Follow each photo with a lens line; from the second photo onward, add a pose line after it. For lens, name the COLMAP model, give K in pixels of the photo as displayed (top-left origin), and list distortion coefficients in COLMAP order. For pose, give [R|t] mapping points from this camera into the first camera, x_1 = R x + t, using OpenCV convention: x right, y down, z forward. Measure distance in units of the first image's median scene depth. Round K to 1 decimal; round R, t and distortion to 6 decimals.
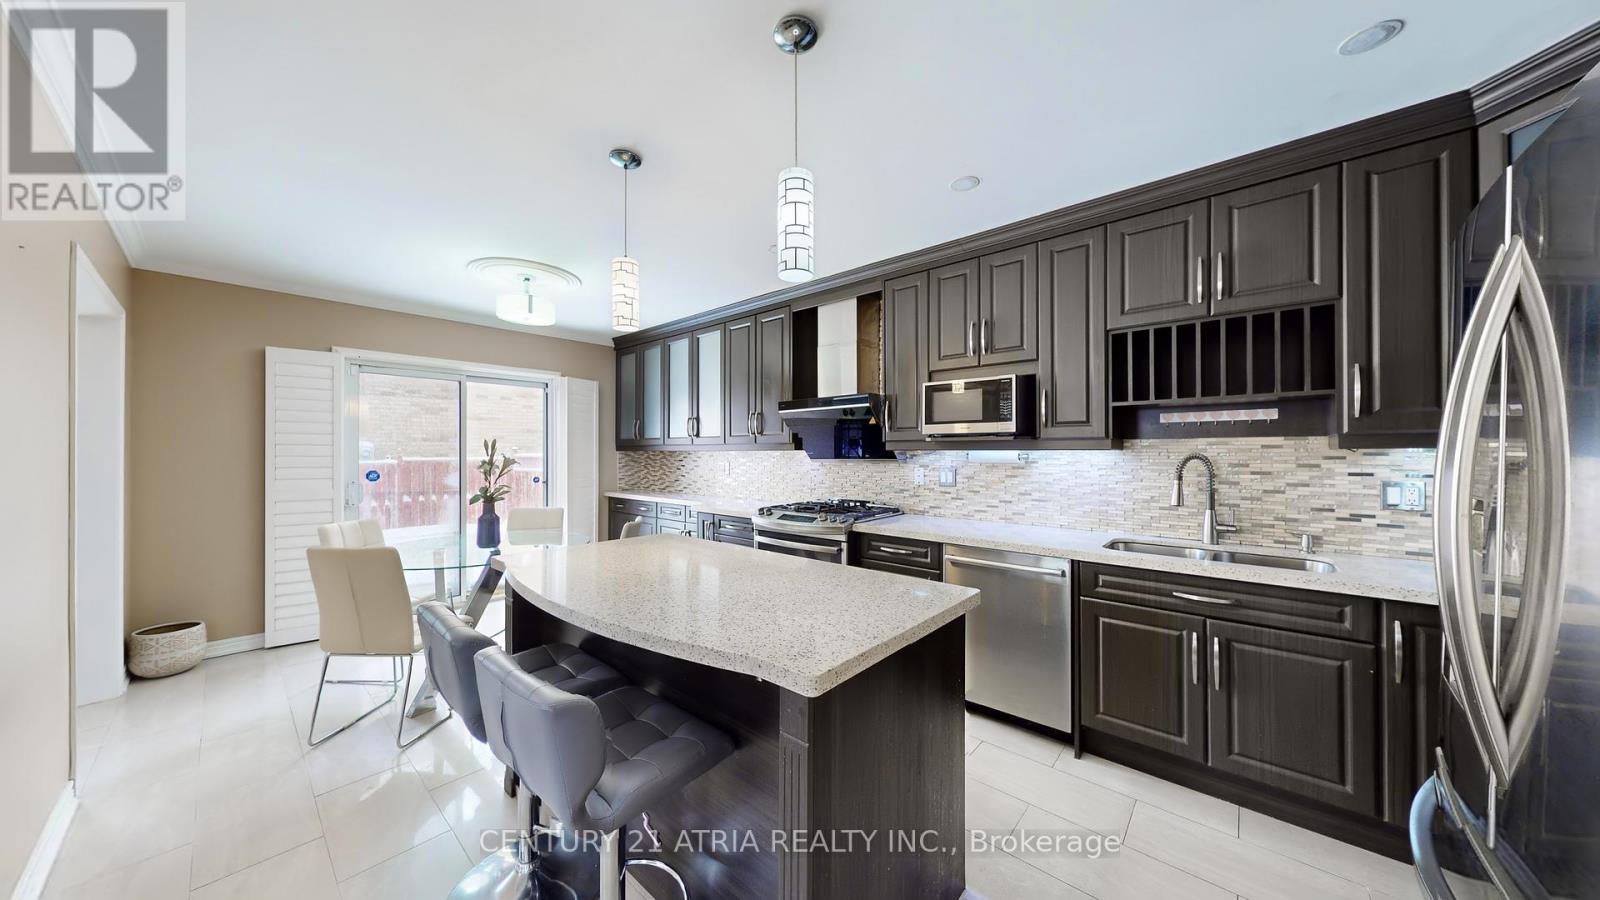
lens RADIAL K [[508.9, 0, 802.4], [0, 508.9, 450.9], [0, 0, 1]] dist [0.001727, 0.000301]
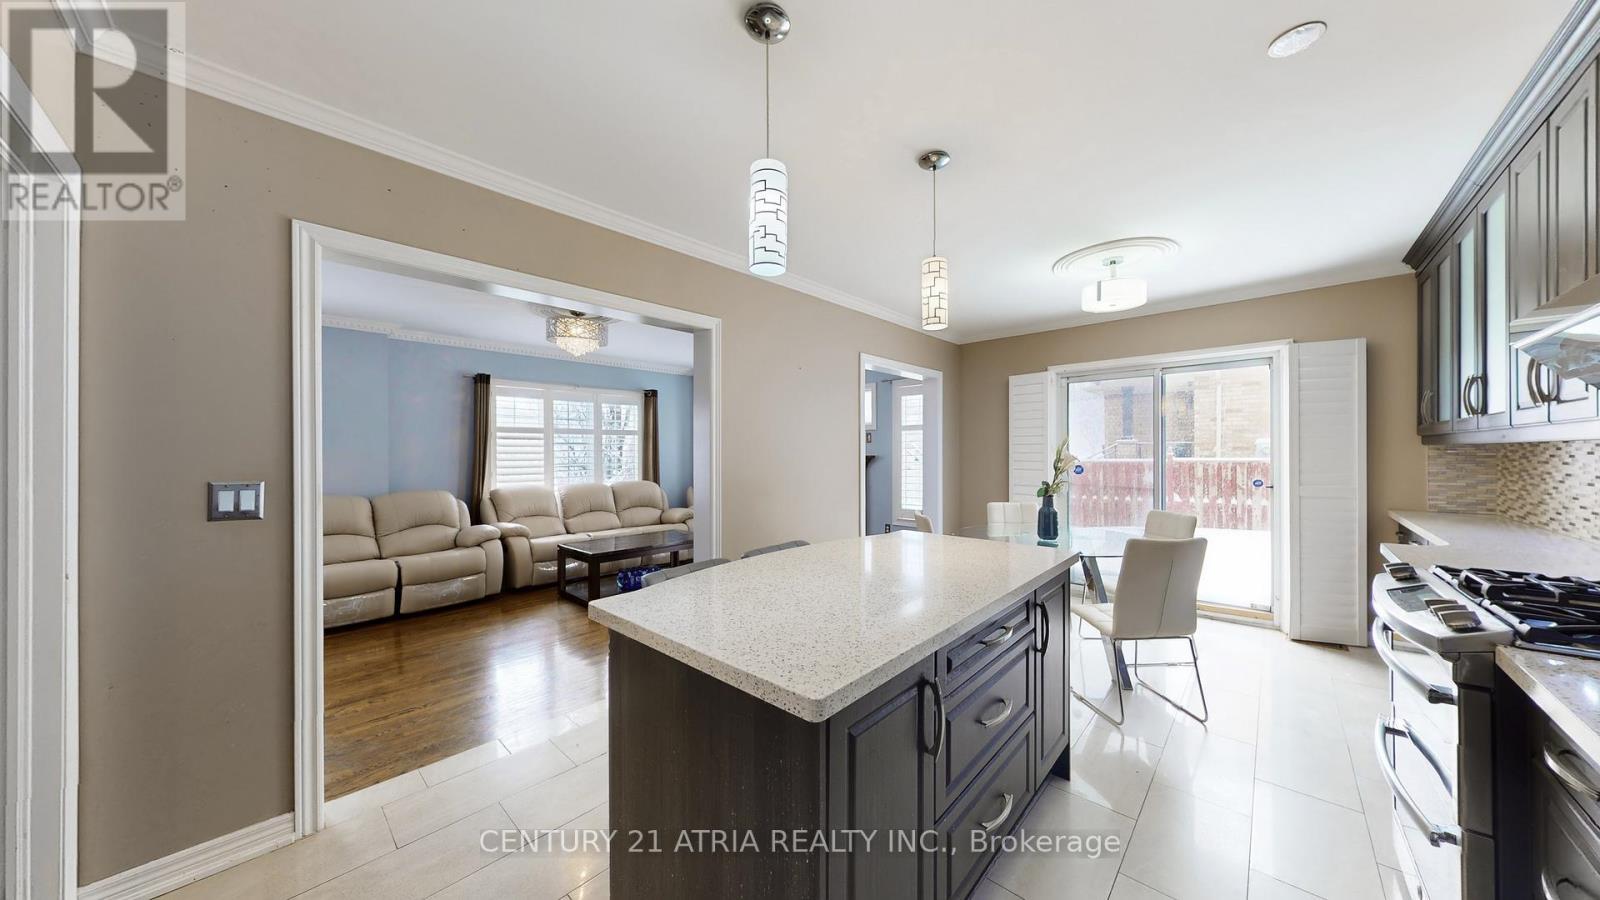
lens RADIAL K [[508.9, 0, 798.9], [0, 508.9, 452.4], [0, 0, 1]] dist [0.001727, 0.000301]
pose [[-0.024833, -0.000972, -0.999691, 0.356718], [0.008210, 0.999966, -0.001176, 0.005174], [0.999658, -0.008237, -0.024824, 0.400538]]
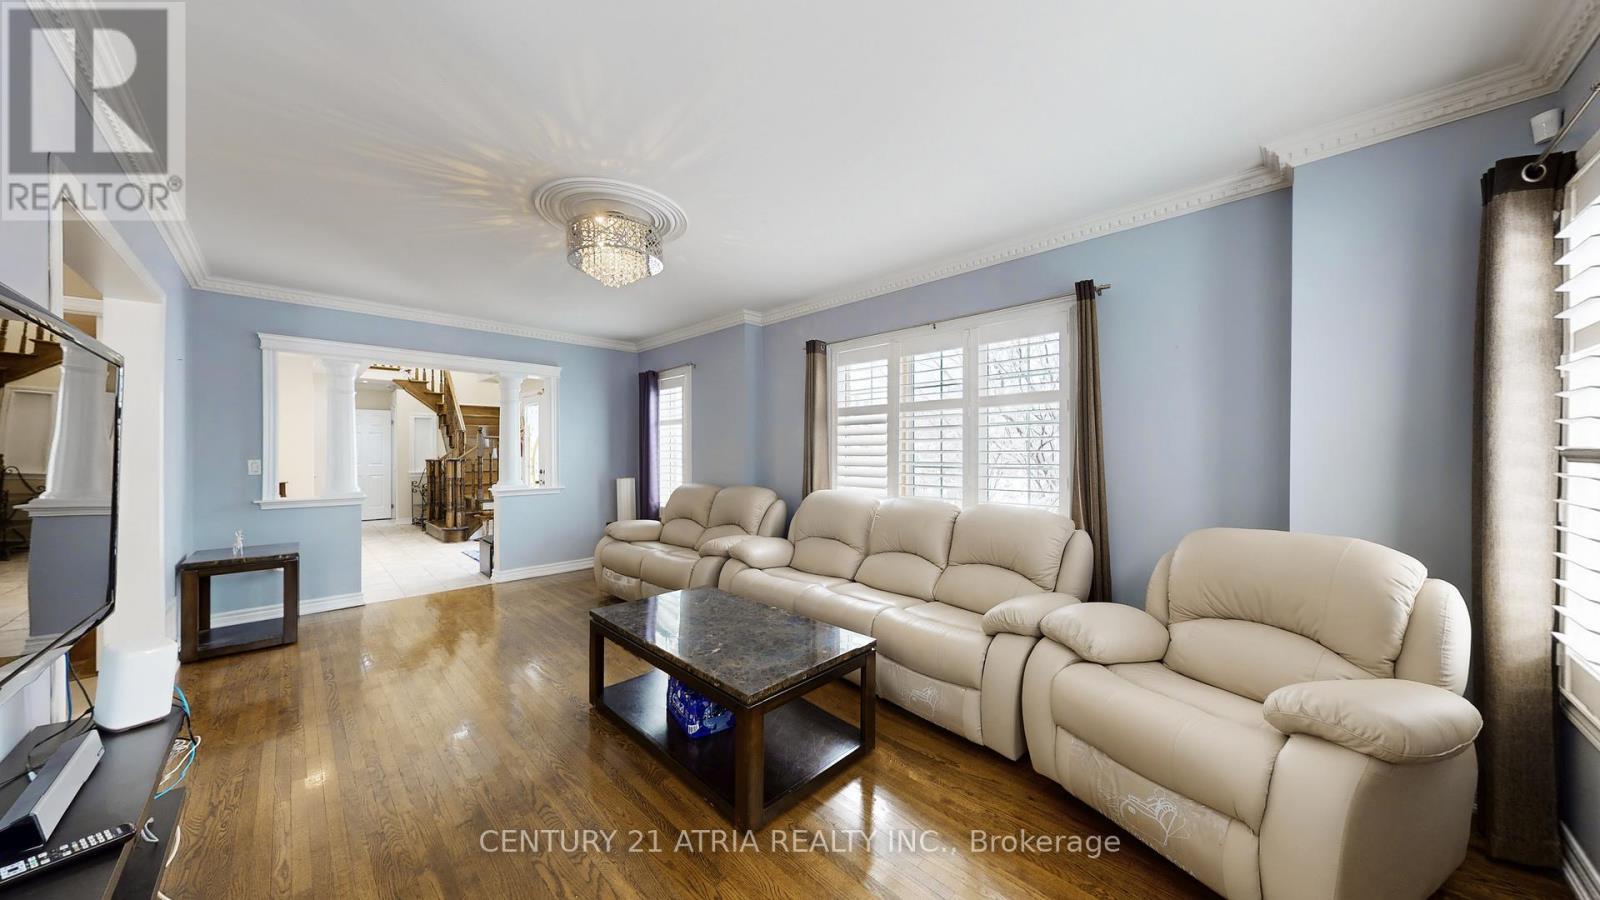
lens RADIAL K [[508.9, 0, 774.3], [0, 508.9, 451.1], [0, 0, 1]] dist [0.001727, 0.000301]
pose [[-0.995602, -0.006350, 0.093471, -1.051185], [-0.006815, 0.999966, -0.004661, 0.017970], [-0.093439, -0.005277, -0.995611, 0.570703]]
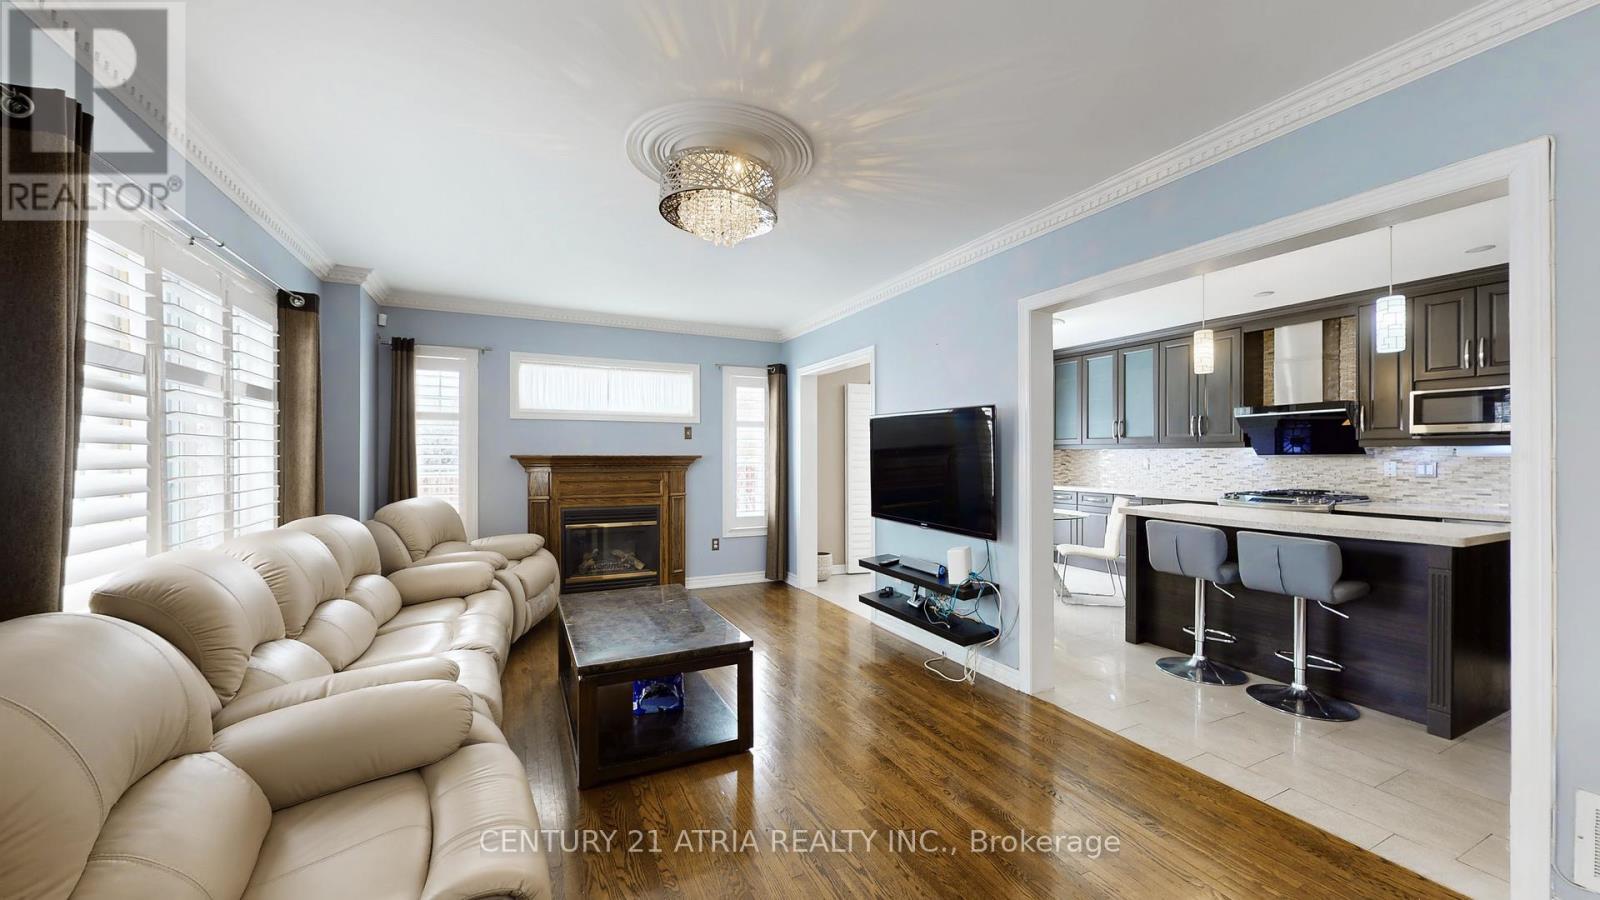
lens RADIAL K [[590.8, 0, 798.6], [0, 590.8, 454.9], [0, 0, 1]] dist [0.001195, -0.000453]
pose [[0.921887, -0.000672, -0.387458, -0.433315], [0.001835, 0.999995, 0.002631, 0.010236], [0.387454, -0.003137, 0.921884, -0.673478]]
